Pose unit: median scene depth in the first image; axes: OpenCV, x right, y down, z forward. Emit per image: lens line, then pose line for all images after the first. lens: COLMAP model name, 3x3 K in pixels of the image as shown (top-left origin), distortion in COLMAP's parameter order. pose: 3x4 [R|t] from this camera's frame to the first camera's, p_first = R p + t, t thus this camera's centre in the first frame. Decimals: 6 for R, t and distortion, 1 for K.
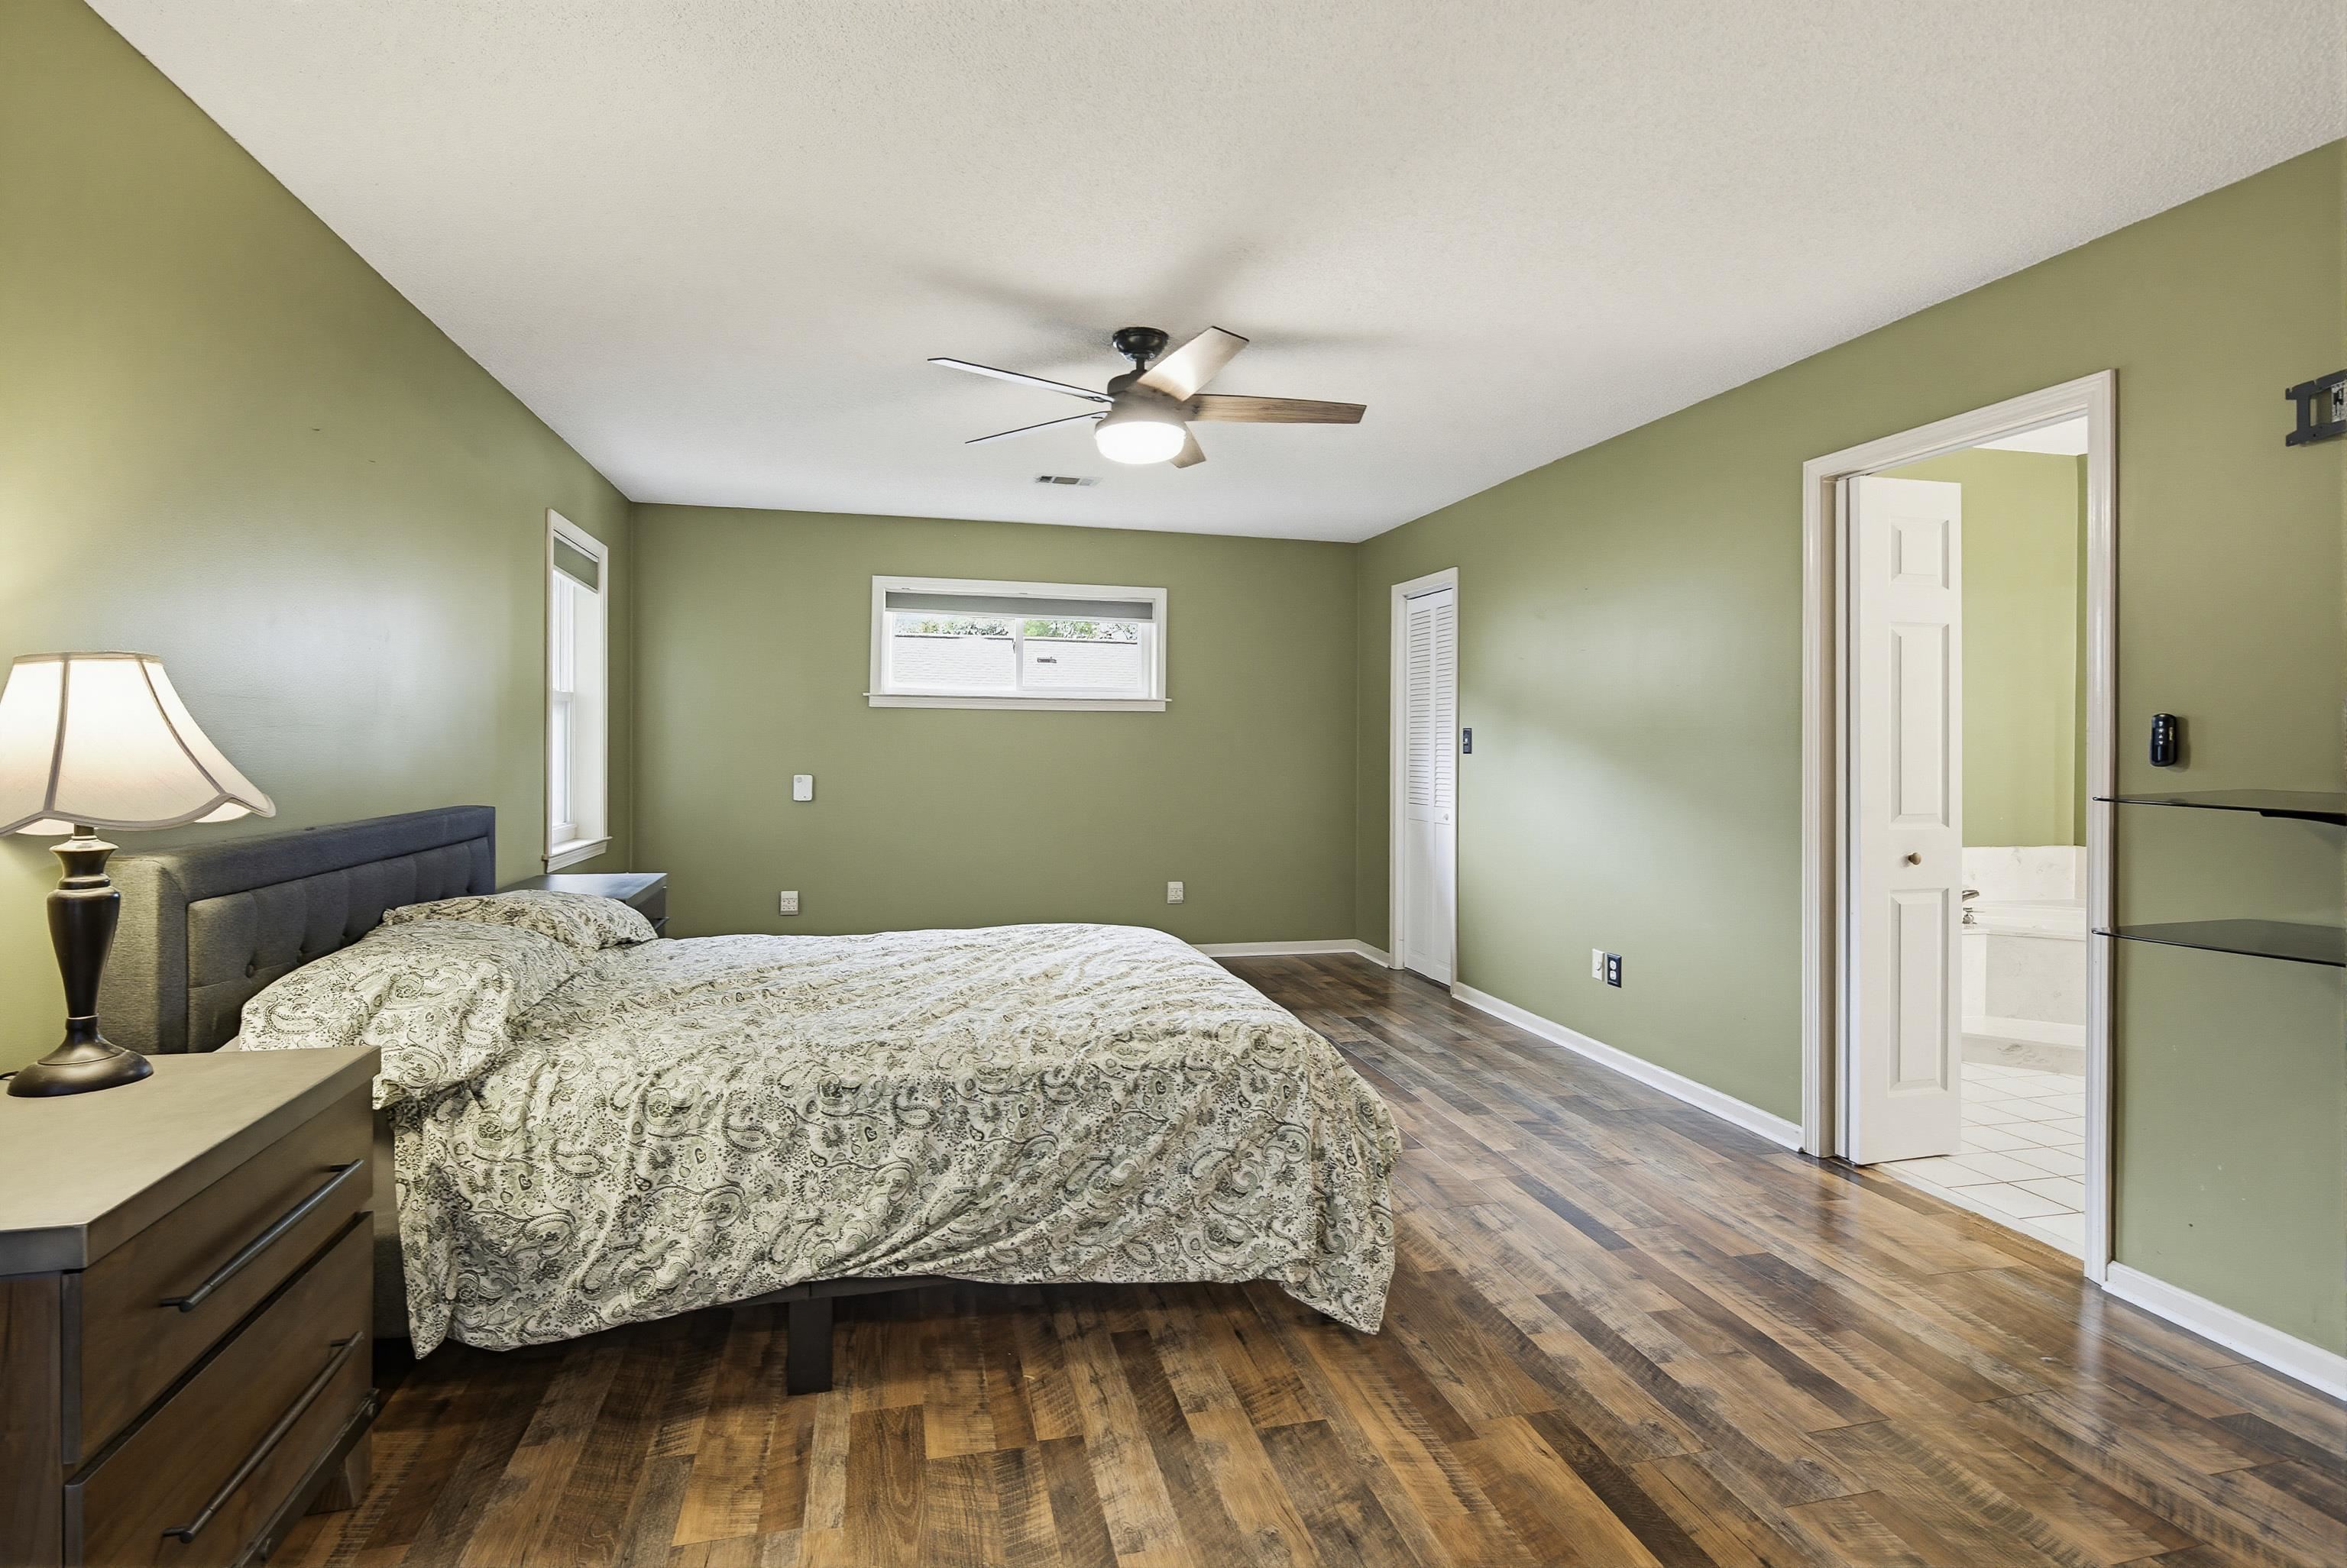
lens RADIAL K [[1130.1, 0, 1168.6], [0, 1130.1, 762.0], [0, 0, 1]] dist [0.003002, -0.002828]
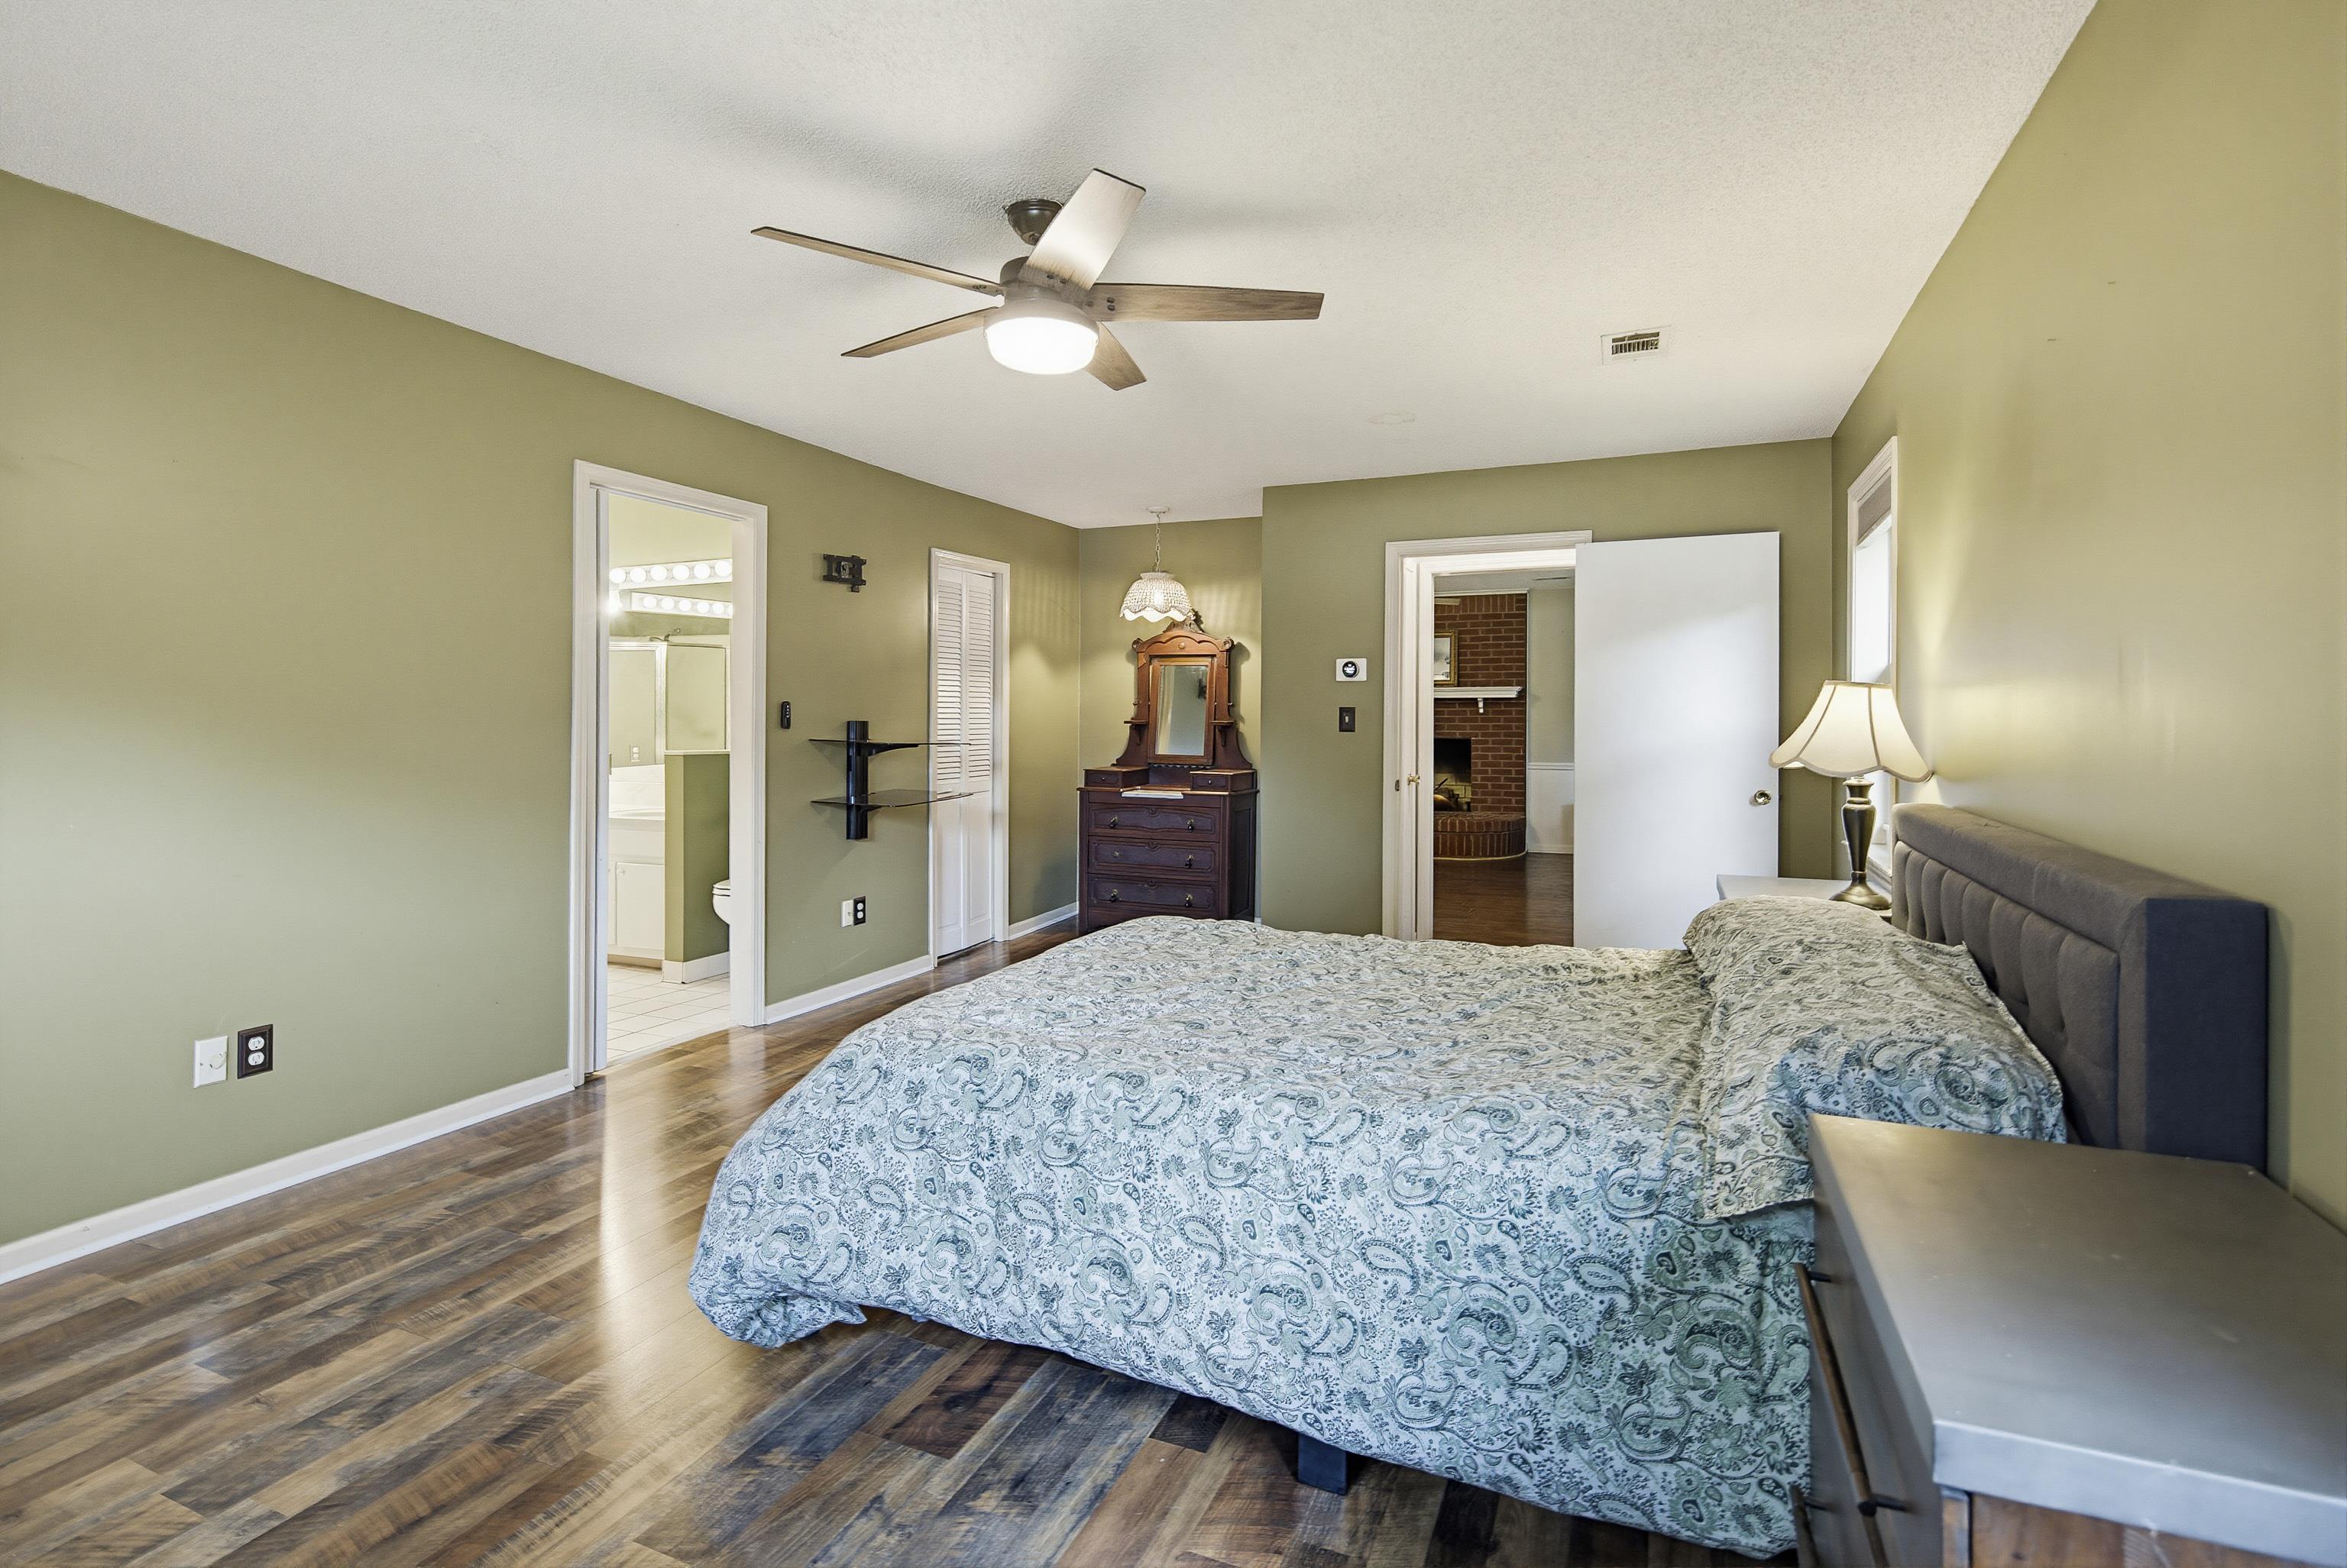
lens RADIAL K [[1130.1, 0, 1214.9], [0, 1130.1, 716.2], [0, 0, 1]] dist [0.003002, -0.002828]
pose [[-0.818220, -0.006205, 0.574872, -0.904136], [0.000425, 0.999935, 0.011397, -0.043652], [-0.574905, 0.009569, -0.818164, 2.417846]]
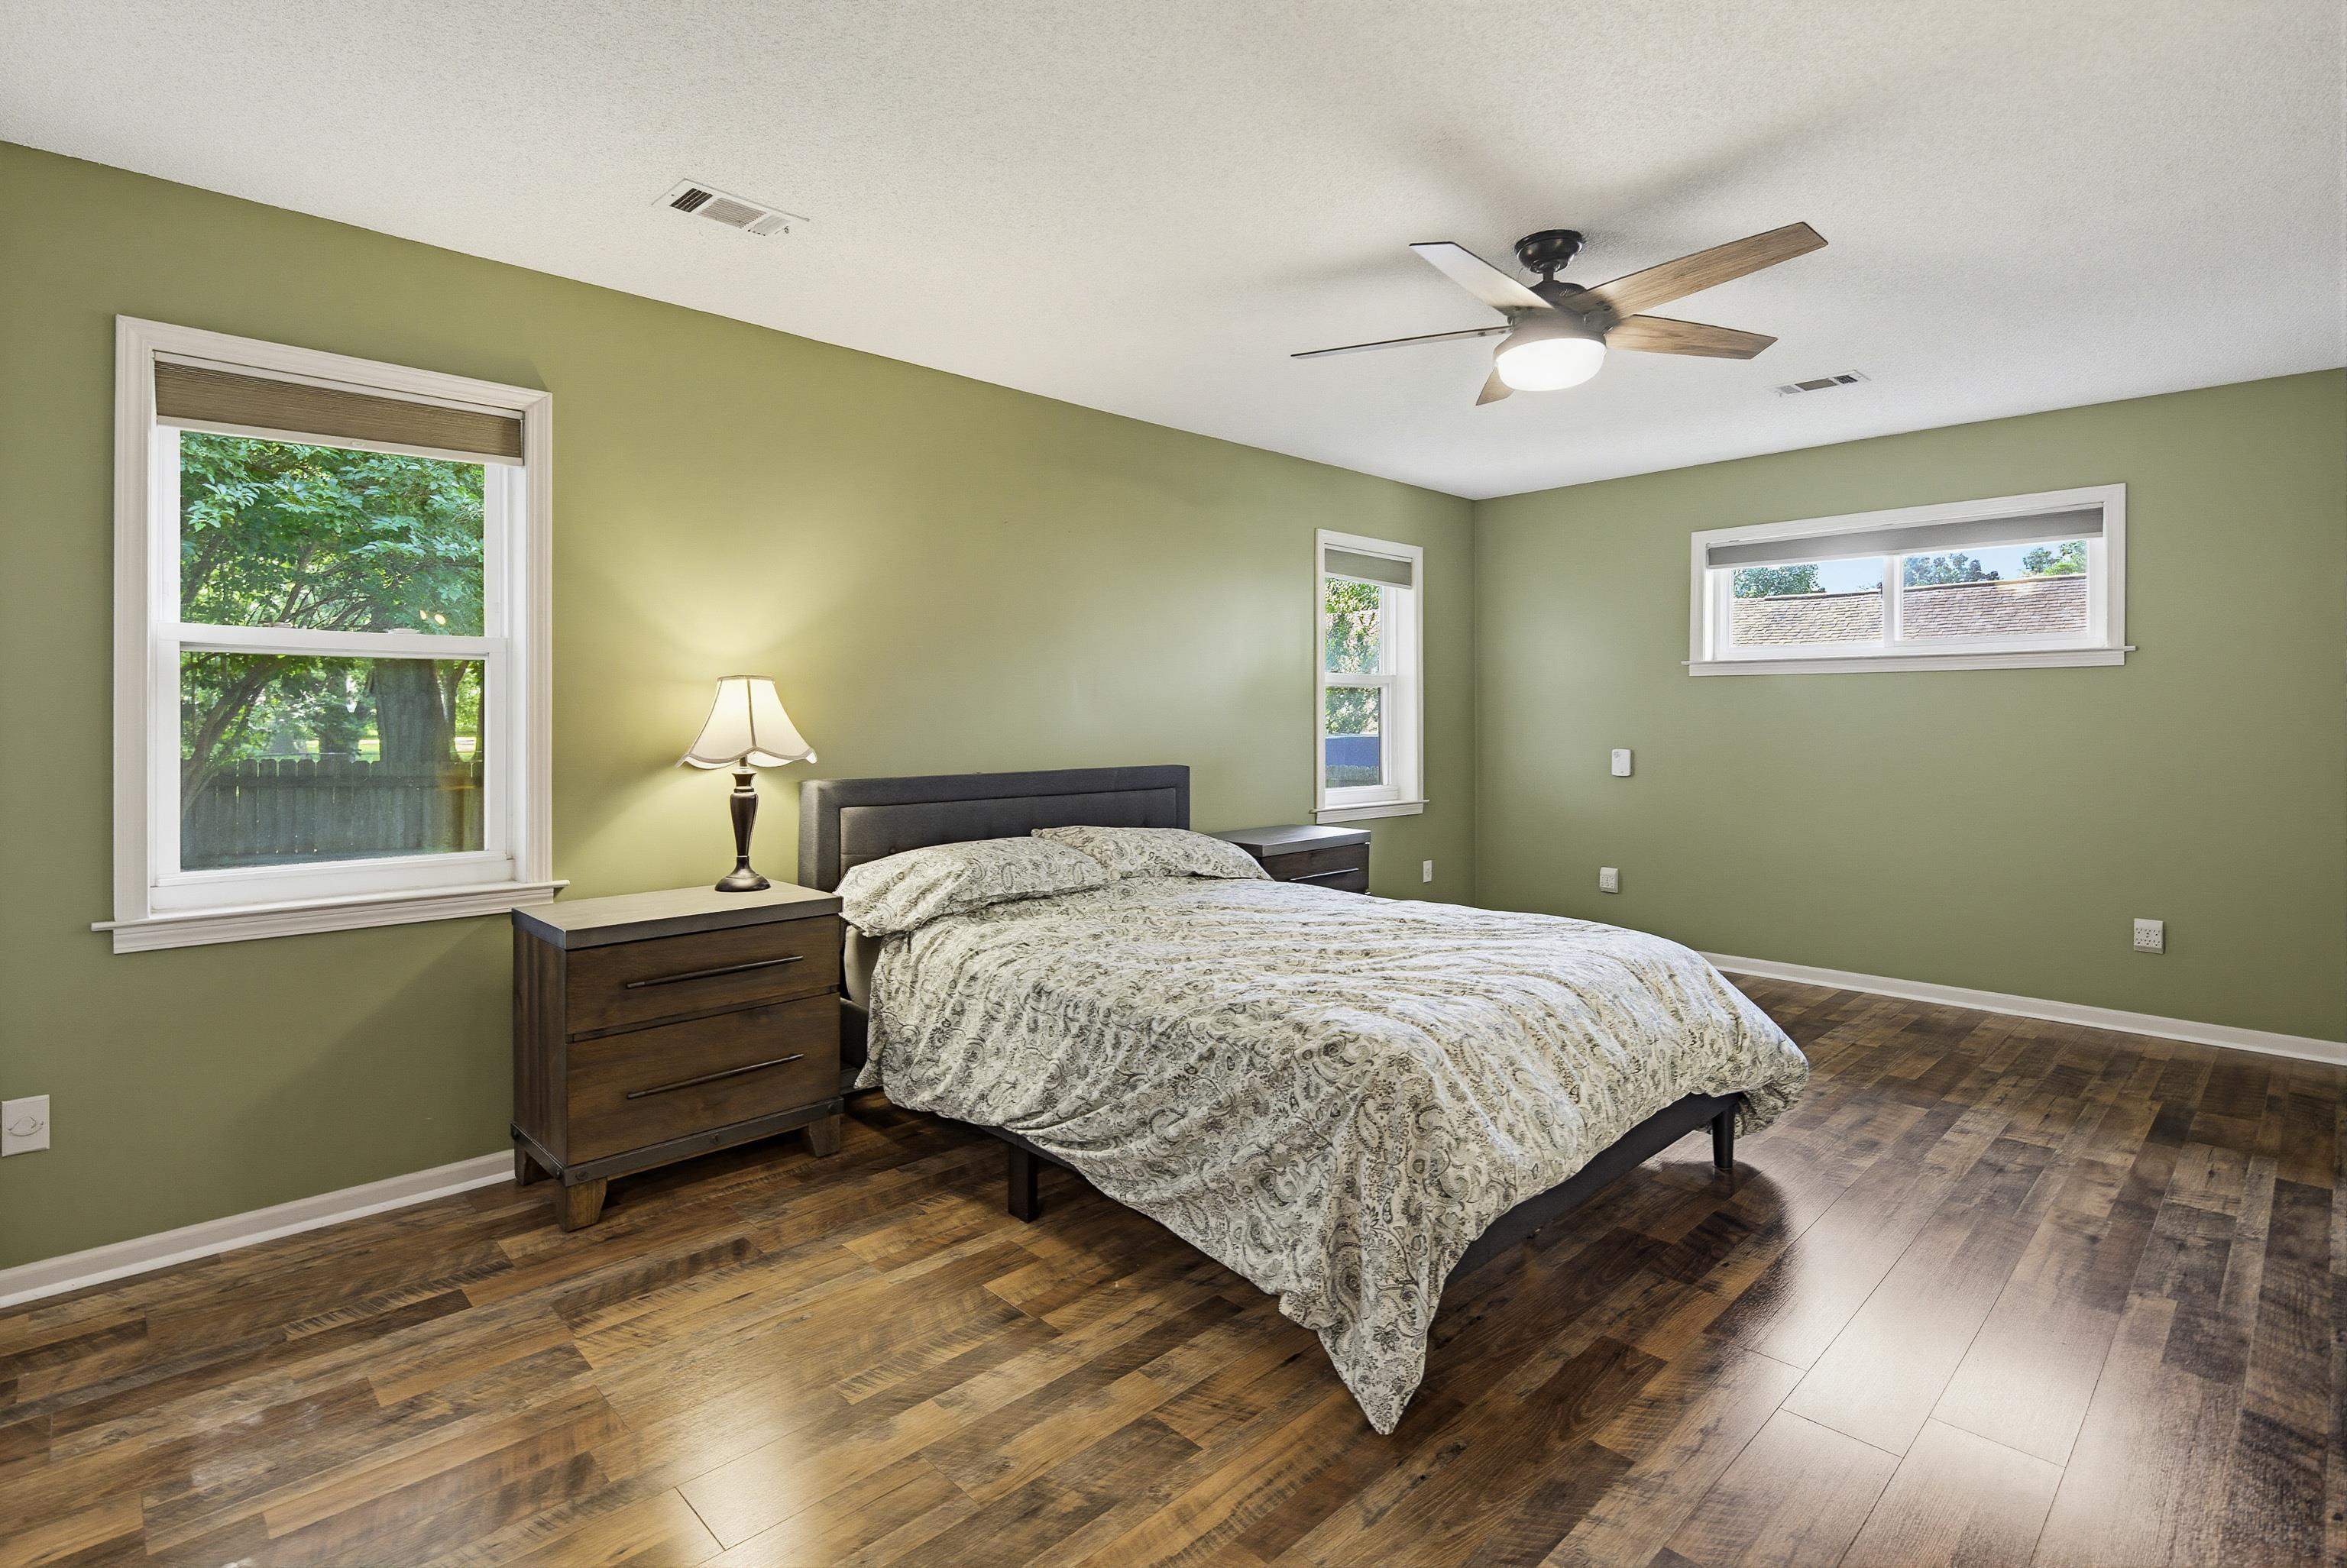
lens RADIAL K [[1130.1, 0, 1166.9], [0, 1130.1, 729.8], [0, 0, 1]] dist [0.003002, -0.002828]
pose [[0.496977, 0.000957, -0.867763, 0.868277], [-0.006923, 0.999972, -0.002862, 0.000087], [0.867736, 0.007430, 0.496970, 0.484935]]
